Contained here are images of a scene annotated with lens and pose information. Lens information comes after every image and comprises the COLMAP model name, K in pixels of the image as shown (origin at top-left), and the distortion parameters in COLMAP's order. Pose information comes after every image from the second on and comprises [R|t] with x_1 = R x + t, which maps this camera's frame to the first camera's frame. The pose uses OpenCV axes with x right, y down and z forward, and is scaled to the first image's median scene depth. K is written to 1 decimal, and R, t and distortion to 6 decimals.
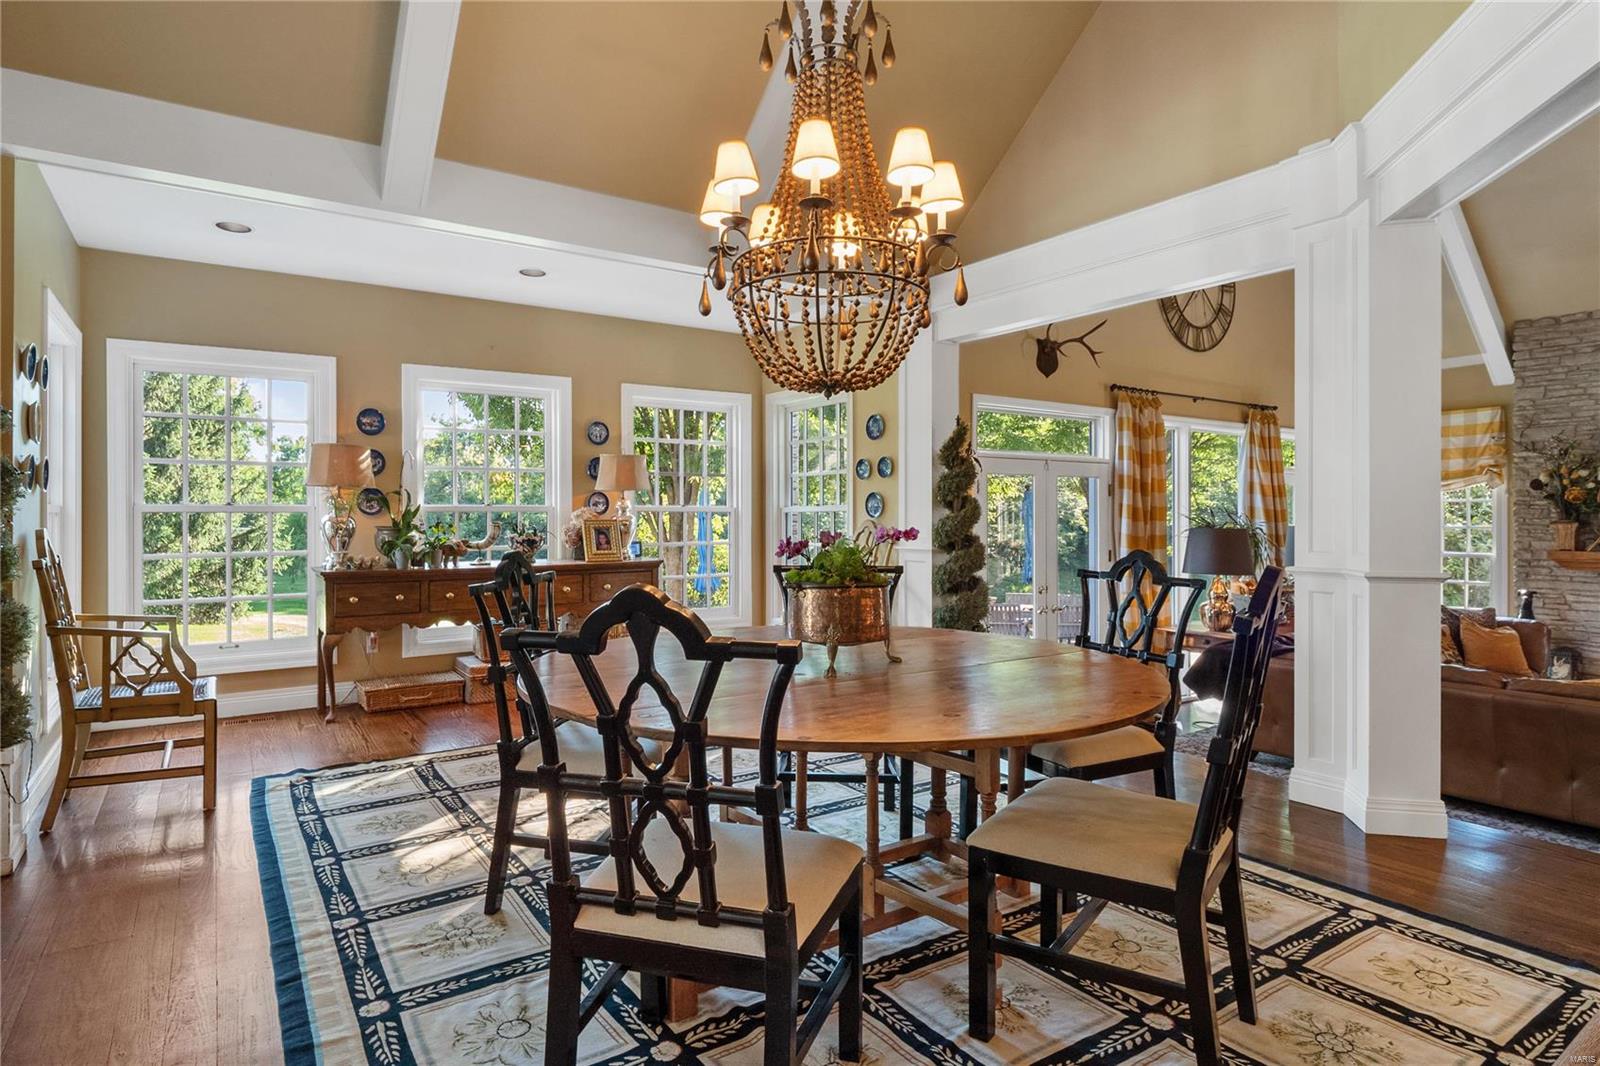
lens RADIAL K [[861.3, 0, 753.3], [0, 861.3, 520.9], [0, 0, 1]] dist [0.000981, -0.008033]
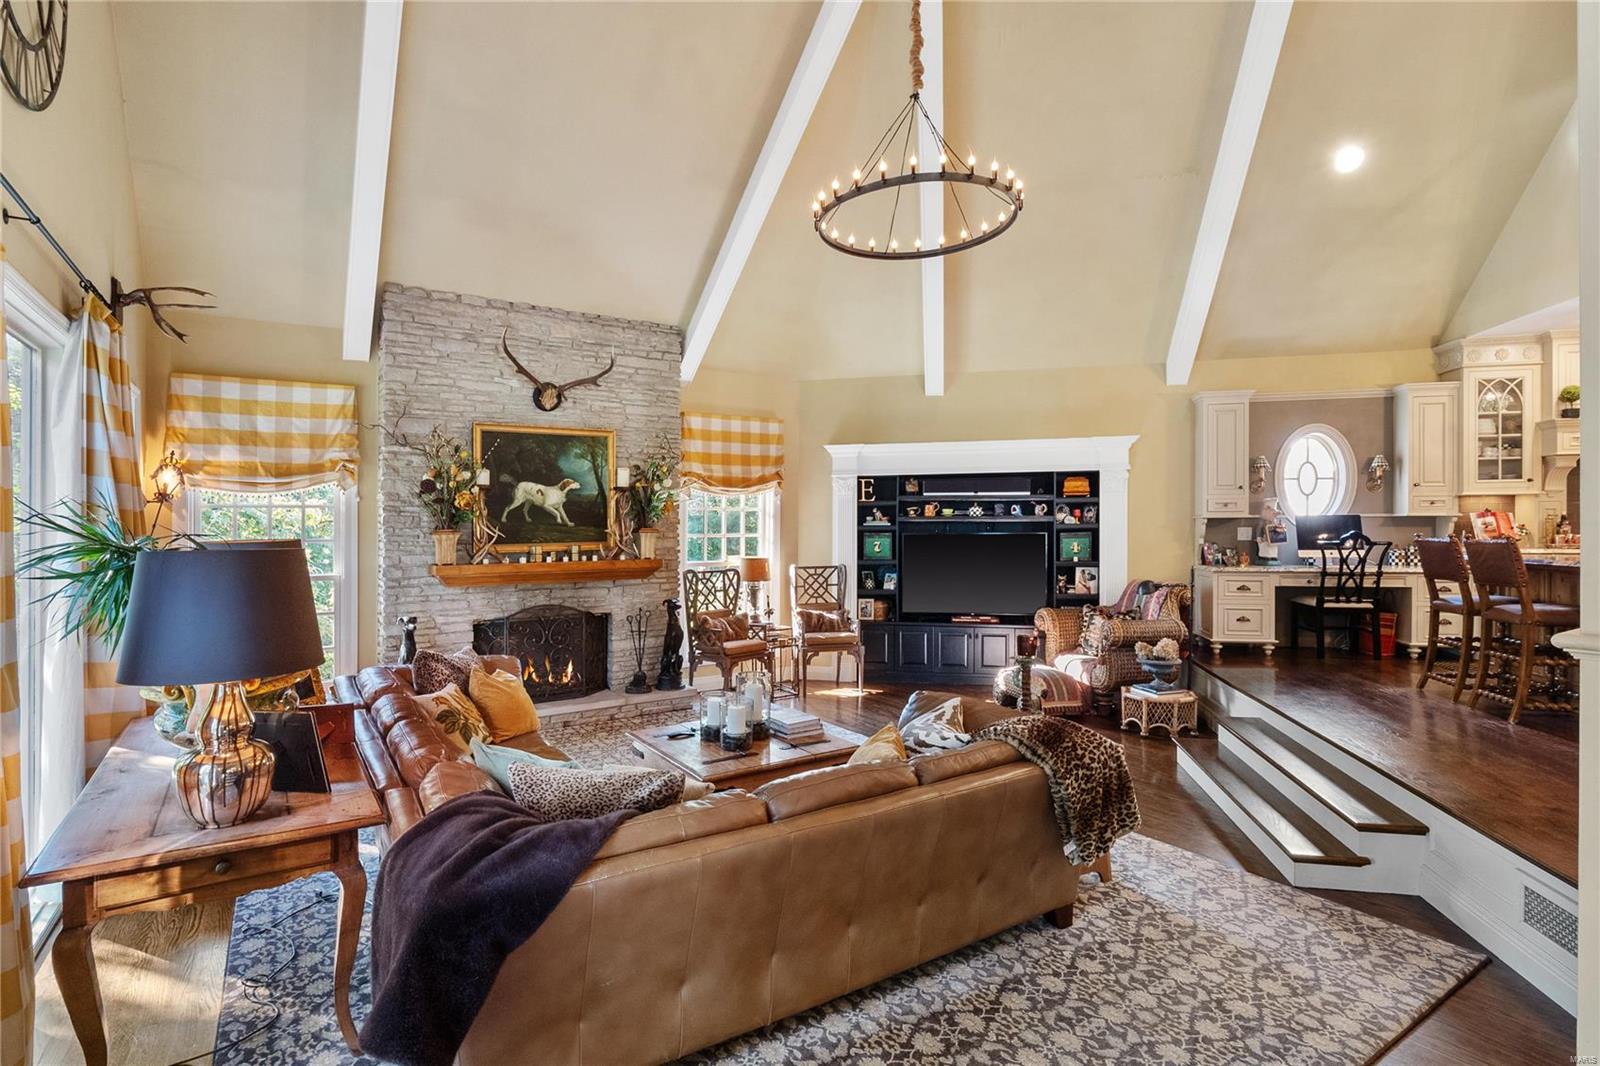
lens RADIAL K [[779.3, 0, 782.1], [0, 779.3, 502.9], [0, 0, 1]] dist [0.000414, -0.000340]
pose [[0.009600, 0.031413, 0.999460, 0.170386], [0.014611, 0.999395, -0.031551, 0.002345], [-0.999847, 0.014906, 0.009135, 0.644701]]
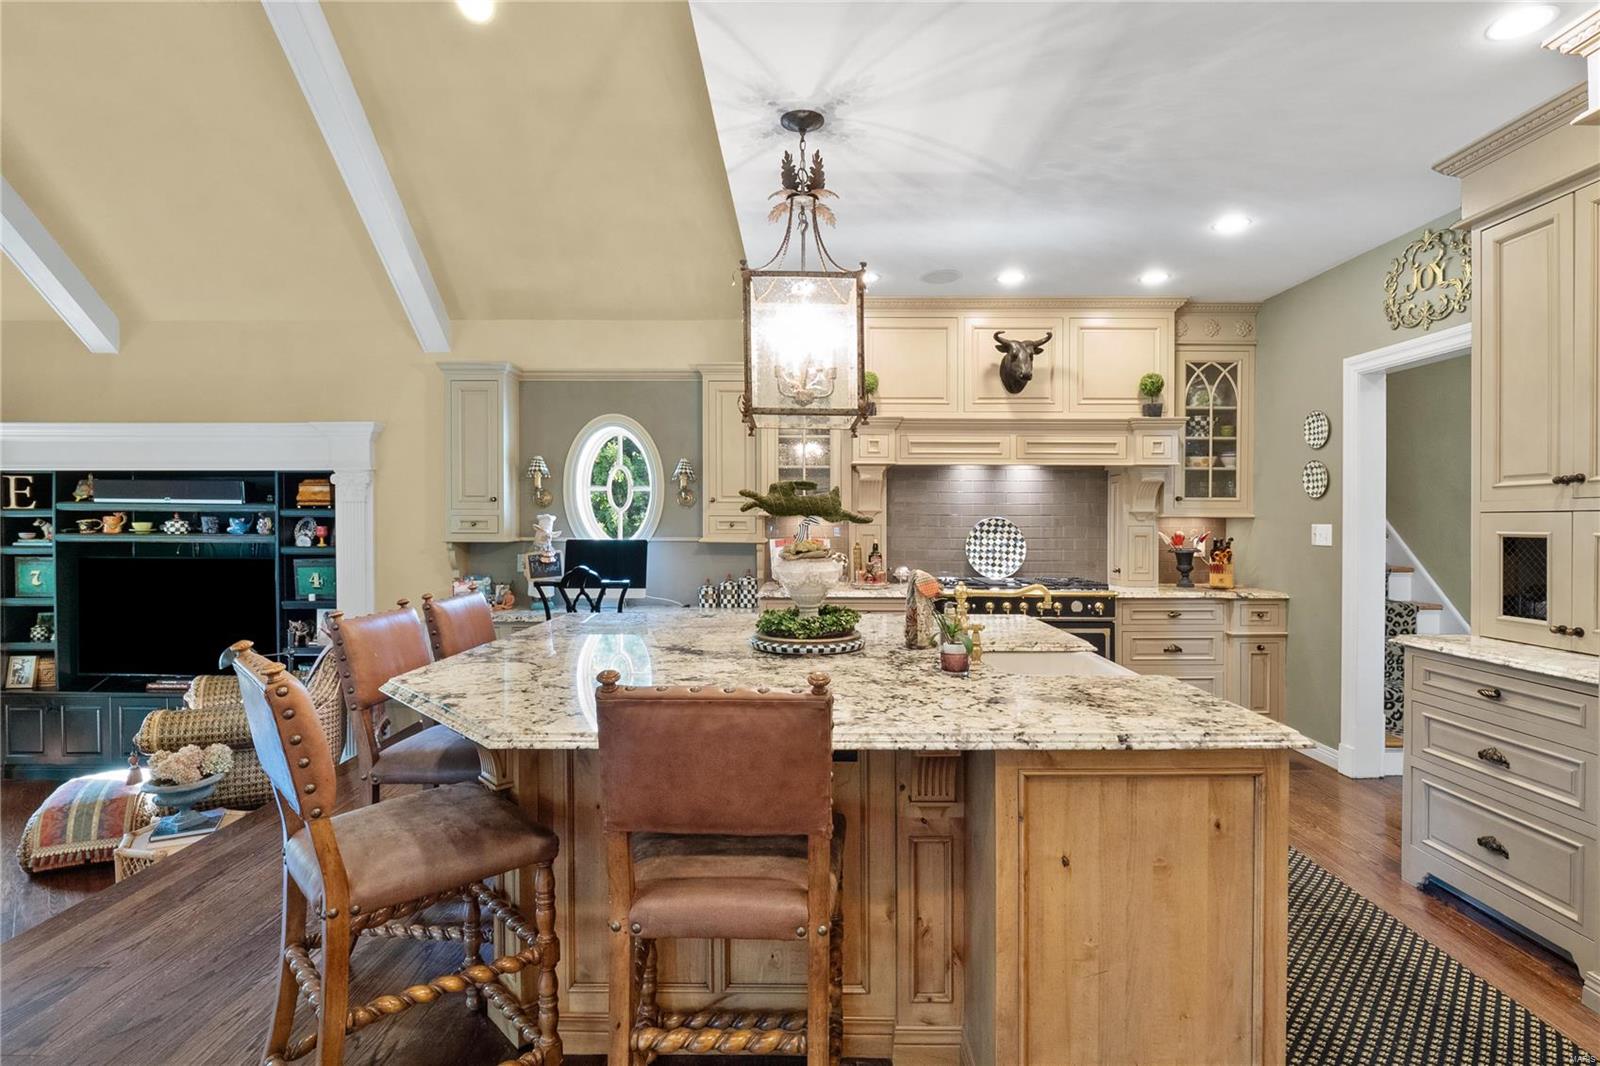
lens RADIAL K [[756.3, 0, 808.6], [0, 756.3, 527.9], [0, 0, 1]] dist [-0.009576, -0.000631]
pose [[-0.203462, -0.008864, 0.979043, 0.429395], [0.004214, 0.999942, 0.009929, -0.018820], [-0.979074, 0.006146, -0.203413, -0.028098]]
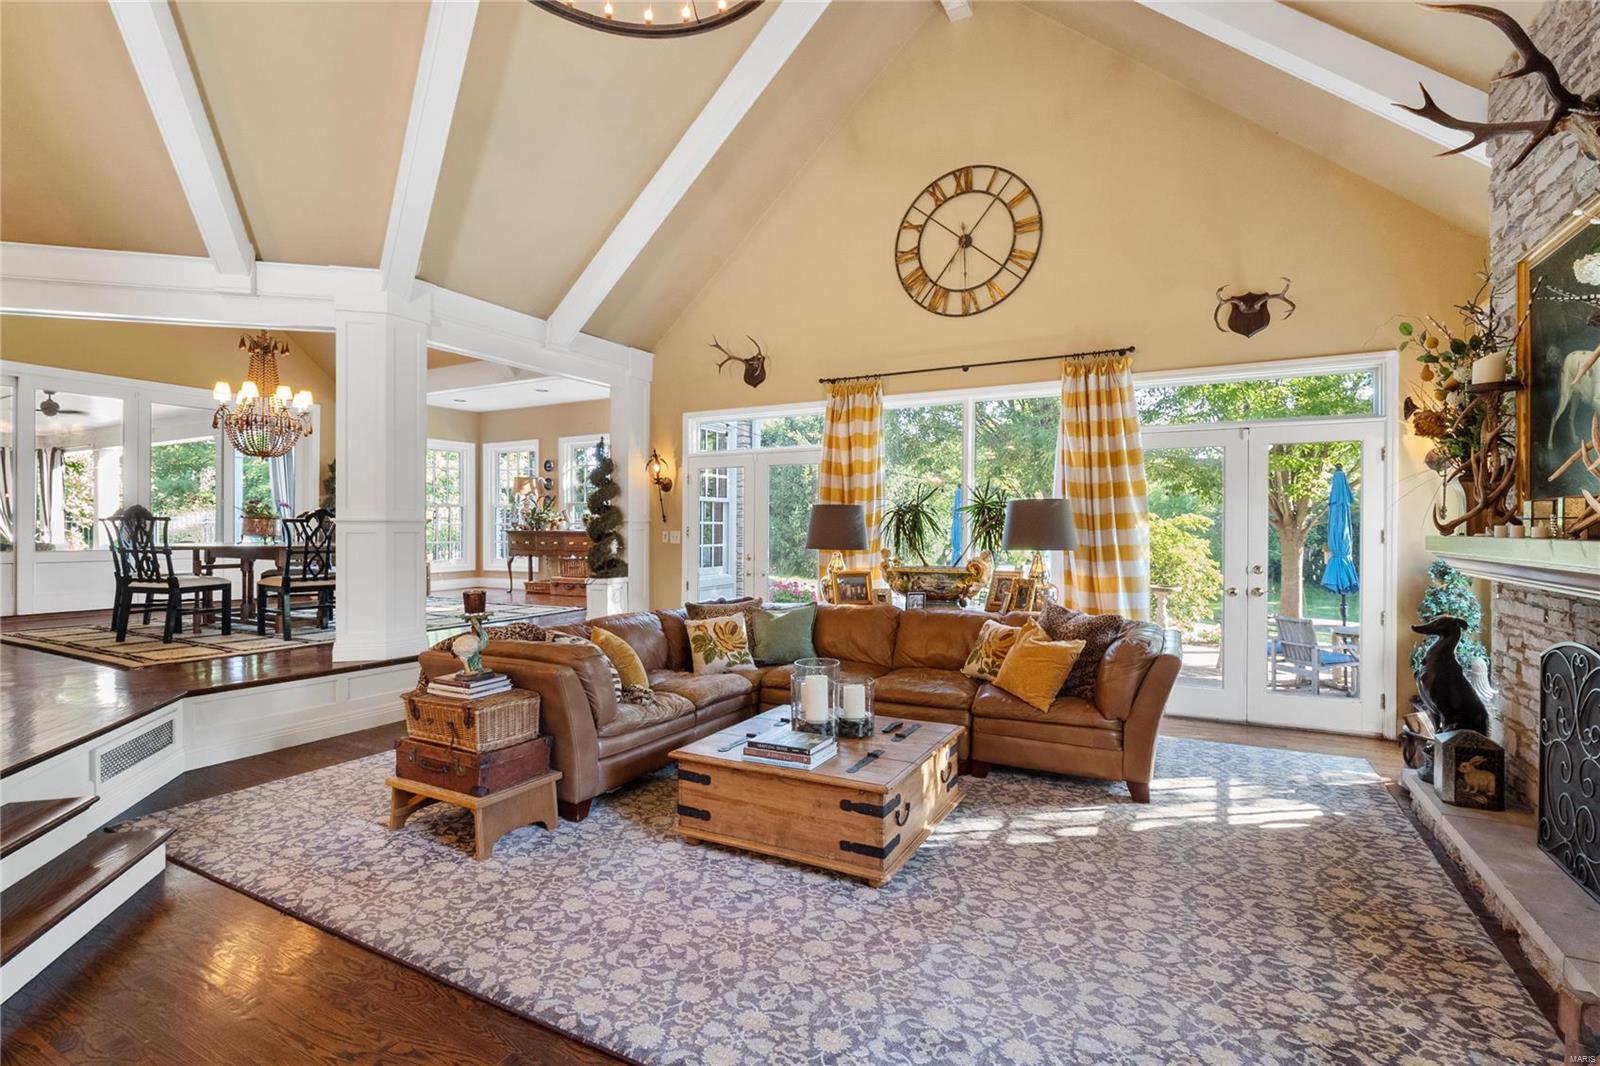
lens RADIAL K [[760.5, 0, 791.1], [0, 760.5, 533.1], [0, 0, 1]] dist [-0.003263, -0.000738]
pose [[0.464314, 0.005850, -0.885651, 1.130537], [-0.007722, 0.999967, 0.002557, 0.034476], [0.885637, 0.005652, 0.464344, 0.449339]]
